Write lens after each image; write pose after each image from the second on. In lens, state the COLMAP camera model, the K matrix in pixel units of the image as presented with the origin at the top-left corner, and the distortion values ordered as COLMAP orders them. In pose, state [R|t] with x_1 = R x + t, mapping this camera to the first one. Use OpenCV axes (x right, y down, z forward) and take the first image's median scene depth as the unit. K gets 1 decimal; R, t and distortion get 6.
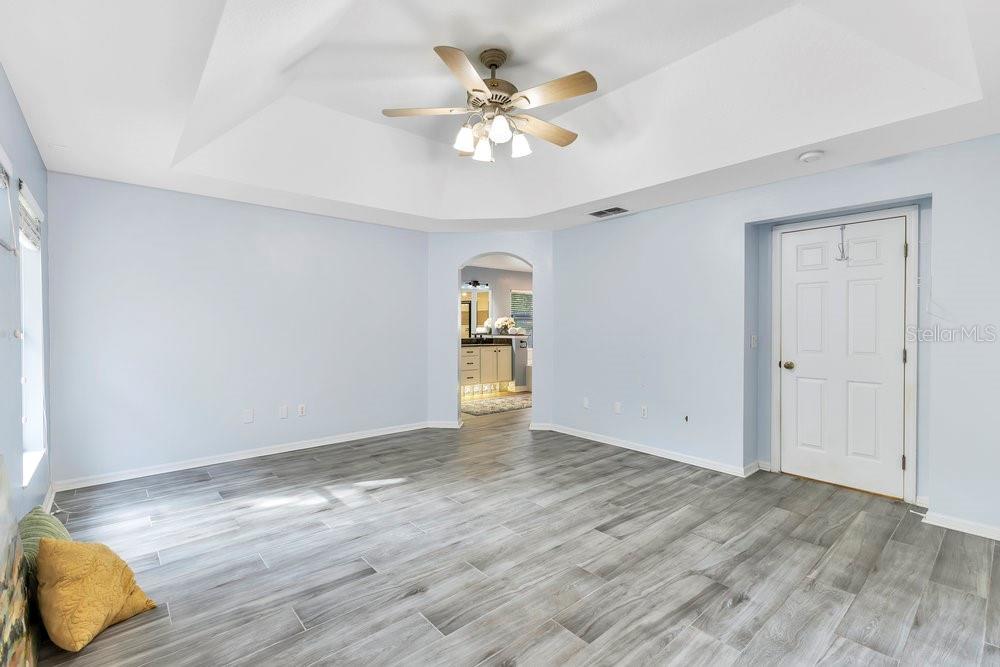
lens RADIAL K [[440.2, 0, 500.6], [0, 440.2, 328.9], [0, 0, 1]] dist [0.007837, -0.000149]
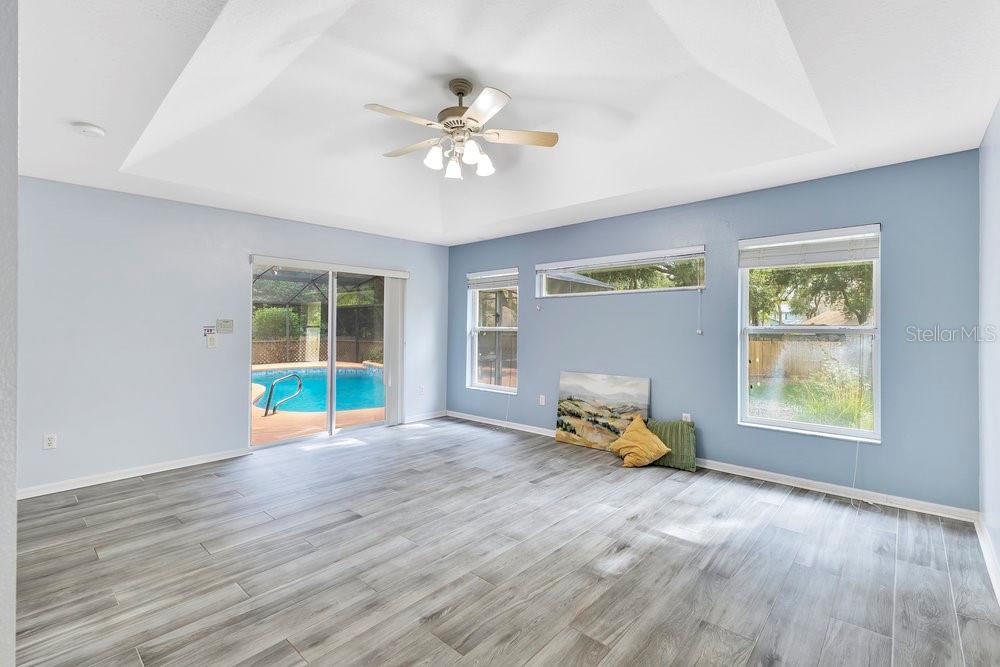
lens RADIAL K [[440.2, 0, 500.6], [0, 440.2, 328.9], [0, 0, 1]] dist [0.007837, -0.000149]
pose [[-0.993731, 0.001251, -0.111793, -0.001559], [-0.000162, 0.999920, 0.012628, -0.017191], [0.111800, 0.012567, -0.993651, 1.913806]]
